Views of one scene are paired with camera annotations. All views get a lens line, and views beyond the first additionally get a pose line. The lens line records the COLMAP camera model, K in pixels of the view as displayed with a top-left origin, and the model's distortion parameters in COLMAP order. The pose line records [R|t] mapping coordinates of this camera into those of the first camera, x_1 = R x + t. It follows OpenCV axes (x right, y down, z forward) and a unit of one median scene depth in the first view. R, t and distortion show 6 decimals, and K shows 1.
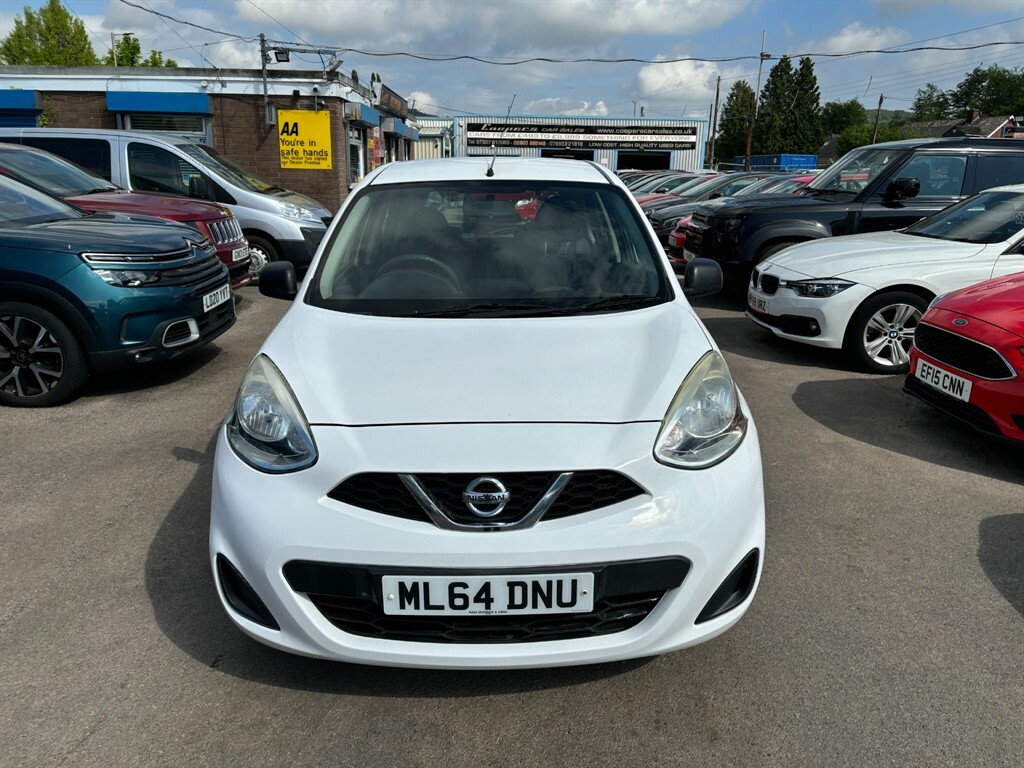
lens RADIAL K [[741.9, 0, 514.4], [0, 741.9, 383.1], [0, 0, 1]] dist [0.031604, -0.023291]
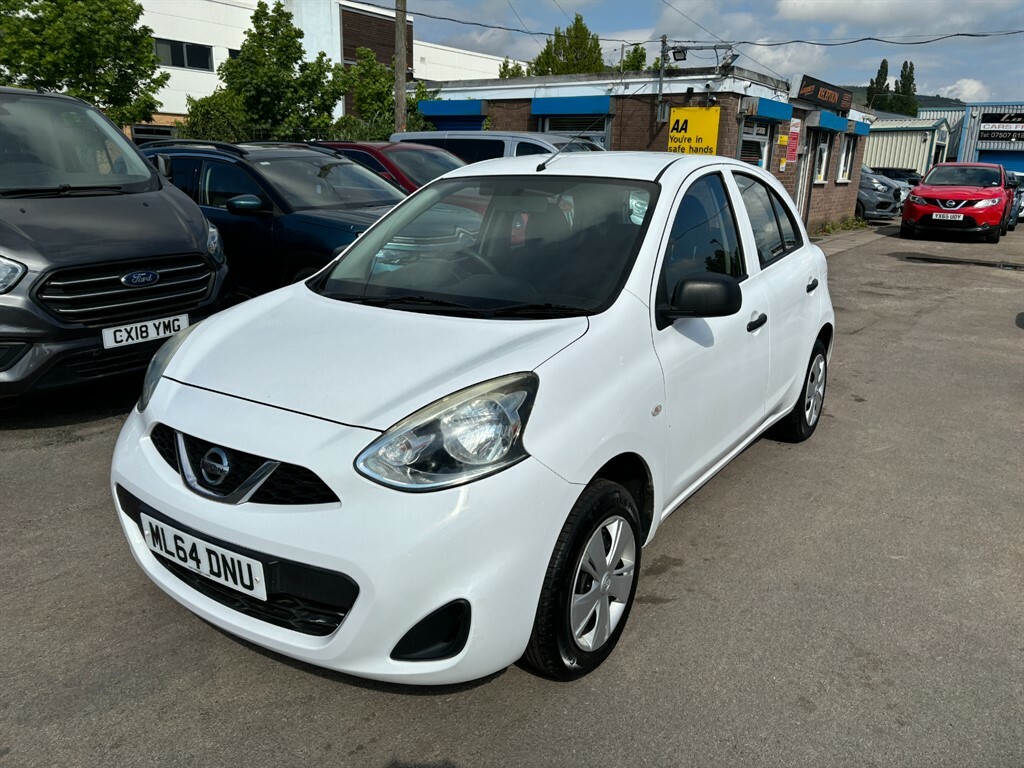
lens RADIAL K [[745.4, 0, 511.7], [0, 745.4, 381.4], [0, 0, 1]] dist [0.010746, -0.012562]
pose [[0.831892, 0.158230, -0.531902, 0.105059], [-0.157726, 0.986376, 0.046745, -0.010391], [0.532051, 0.045008, 0.845515, 0.037409]]
